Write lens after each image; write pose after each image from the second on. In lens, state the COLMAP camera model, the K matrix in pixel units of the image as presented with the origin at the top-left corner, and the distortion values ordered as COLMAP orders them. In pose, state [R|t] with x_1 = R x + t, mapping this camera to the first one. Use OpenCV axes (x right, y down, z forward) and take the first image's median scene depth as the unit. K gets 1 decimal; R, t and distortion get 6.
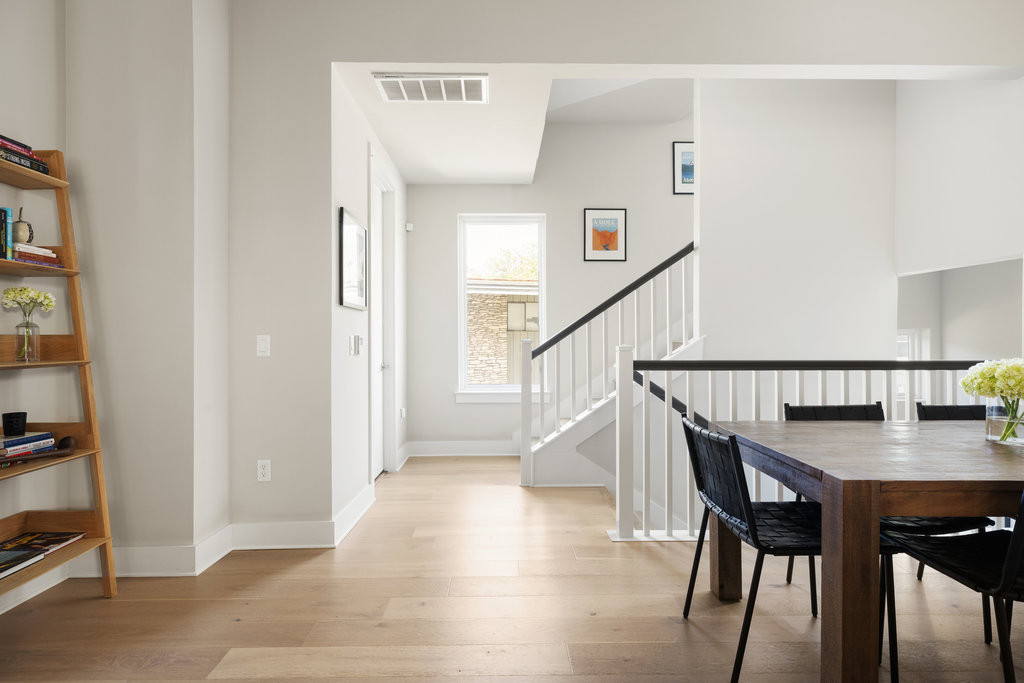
lens RADIAL K [[540.7, 0, 511.4], [0, 540.7, 338.4], [0, 0, 1]] dist [0.004244, -0.002090]
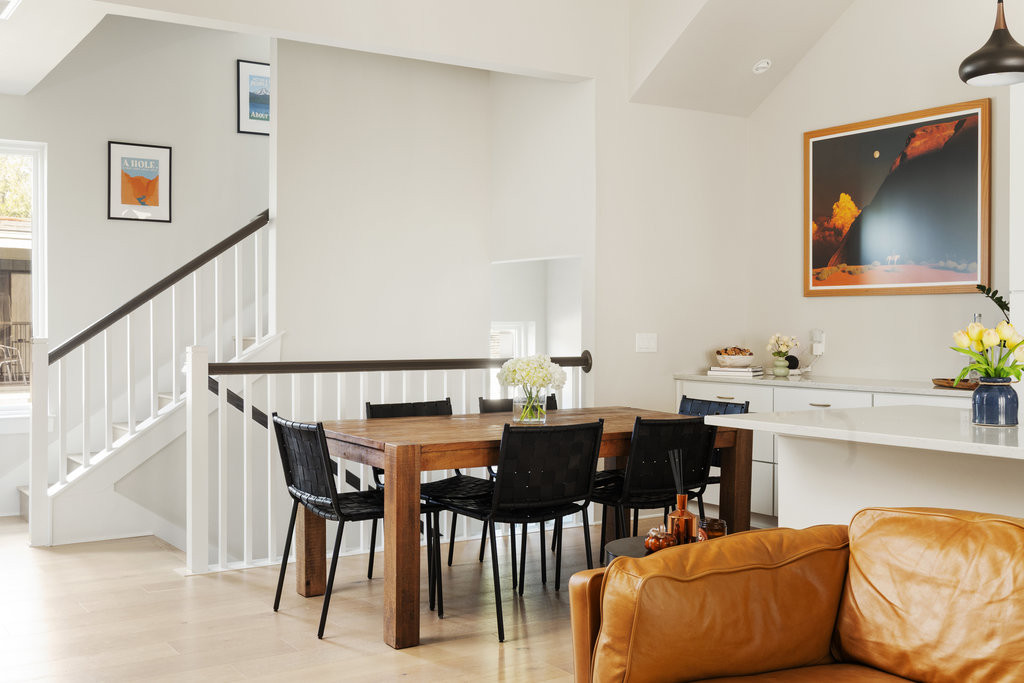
lens RADIAL K [[1080.1, 0, 510.9], [0, 1080.1, 337.6], [0, 0, 1]] dist [0.027961, 0.000000]
pose [[0.841254, -0.003939, 0.540625, -0.293081], [-0.002722, 0.999930, 0.011520, -0.020699], [-0.540633, -0.011163, 0.841185, -0.687038]]
